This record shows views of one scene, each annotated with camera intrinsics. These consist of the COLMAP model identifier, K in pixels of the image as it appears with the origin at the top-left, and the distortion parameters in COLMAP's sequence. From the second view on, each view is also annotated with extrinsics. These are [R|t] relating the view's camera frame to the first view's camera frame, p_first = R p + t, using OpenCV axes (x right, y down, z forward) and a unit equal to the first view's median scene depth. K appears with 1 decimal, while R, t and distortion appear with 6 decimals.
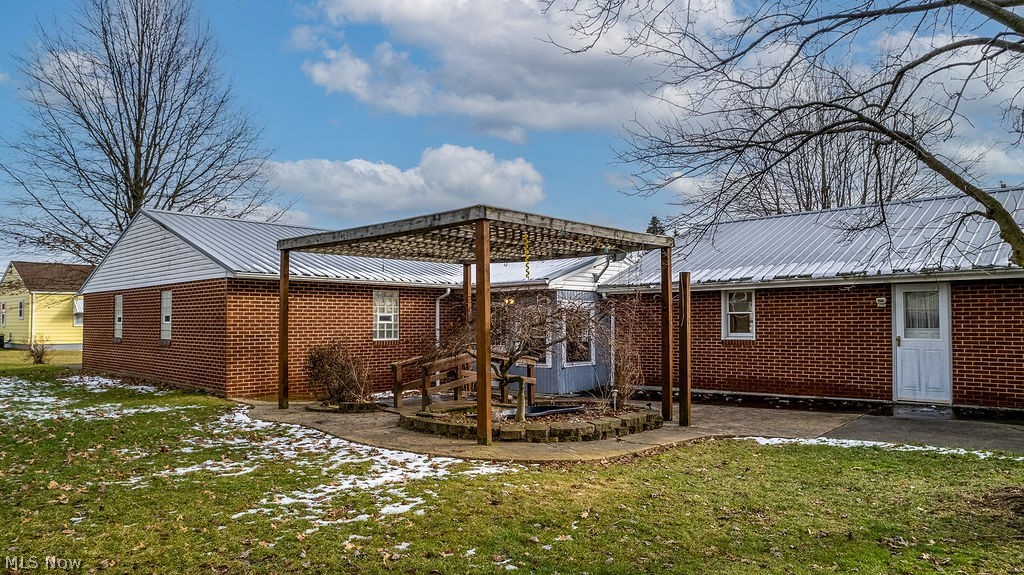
lens RADIAL K [[686.2, 0, 509.4], [0, 686.2, 293.4], [0, 0, 1]] dist [-0.032222, 0.005813]
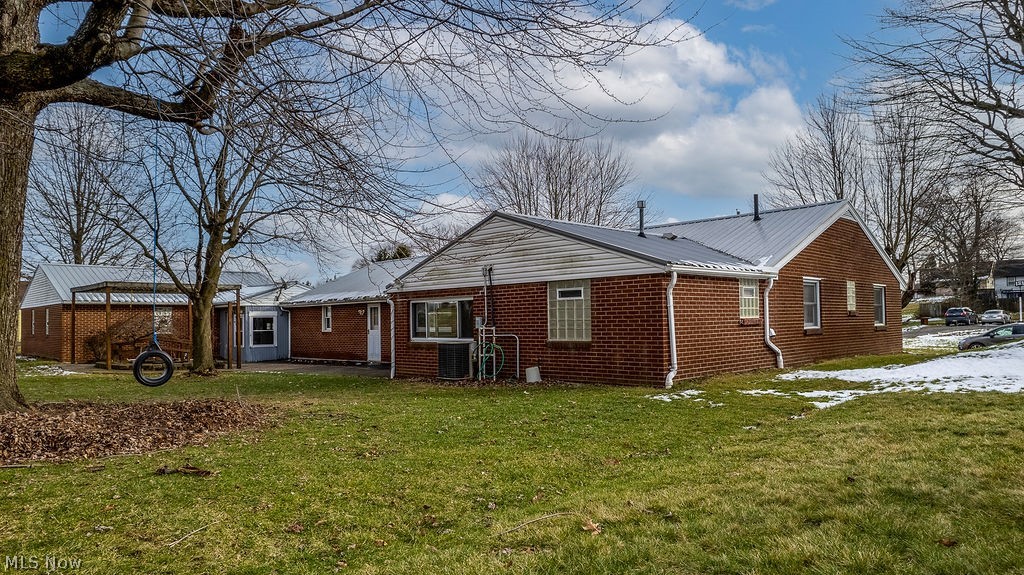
lens RADIAL K [[686.2, 0, 509.4], [0, 686.2, 293.4], [0, 0, 1]] dist [-0.032222, 0.005813]
pose [[0.998727, -0.009567, -0.049525, 1.091925], [0.009588, 0.999954, 0.000187, -0.039700], [0.049520, -0.000661, 0.998773, -1.013514]]
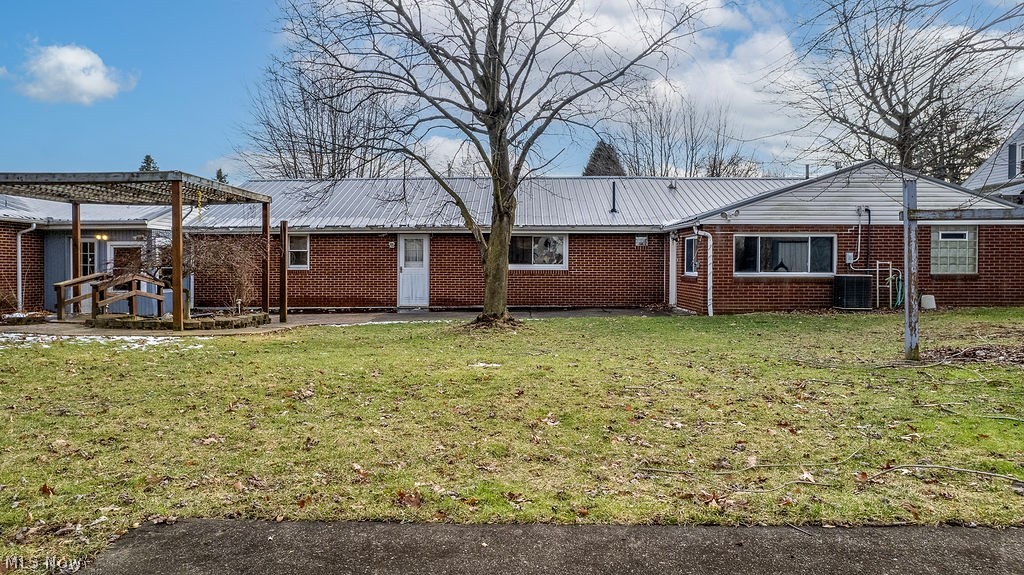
lens RADIAL K [[686.2, 0, 509.4], [0, 686.2, 293.4], [0, 0, 1]] dist [-0.032222, 0.005813]
pose [[0.747554, -0.021452, 0.663854, -0.317169], [-0.031304, 0.997230, 0.067476, 0.009303], [-0.663463, -0.071223, 0.744812, -0.388563]]
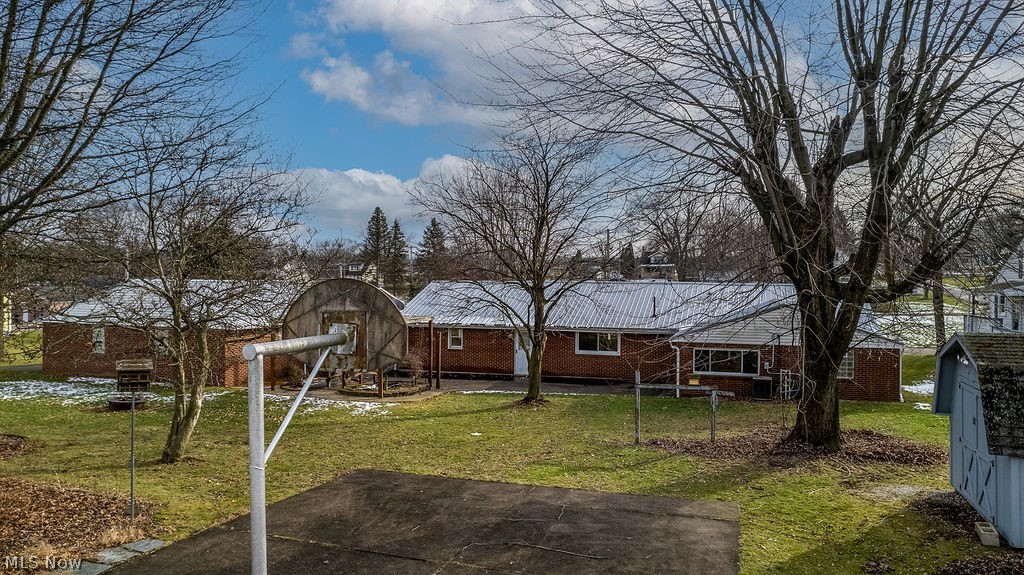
lens RADIAL K [[708.1, 0, 540.4], [0, 708.1, 283.6], [0, 0, 1]] dist [-0.006856, 0.000154]
pose [[0.894840, 0.009785, 0.446279, -0.536712], [-0.031008, 0.998707, 0.040277, -0.293072], [-0.445308, -0.049880, 0.893987, -1.406046]]
